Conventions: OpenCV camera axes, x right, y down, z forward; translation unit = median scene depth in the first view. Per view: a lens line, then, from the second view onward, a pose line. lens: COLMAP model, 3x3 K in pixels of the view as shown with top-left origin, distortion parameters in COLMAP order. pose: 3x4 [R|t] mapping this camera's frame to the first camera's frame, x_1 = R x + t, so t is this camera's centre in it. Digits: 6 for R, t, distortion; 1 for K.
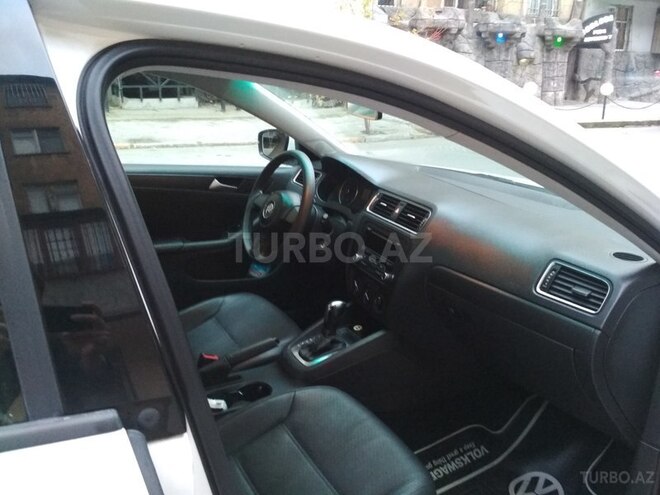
lens RADIAL K [[565.3, 0, 316.1], [0, 565.3, 249.8], [0, 0, 1]] dist [0.081383, -0.175066]
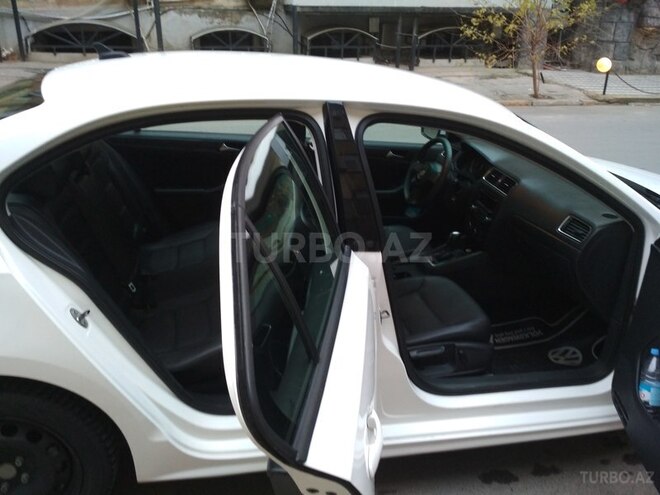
lens RADIAL K [[565.3, 0, 316.1], [0, 565.3, 249.8], [0, 0, 1]] dist [0.081383, -0.175066]
pose [[0.958460, 0.111397, -0.262575, 0.080699], [-0.088988, 0.991417, 0.095780, 0.018079], [0.270991, -0.068436, 0.960146, -0.688905]]
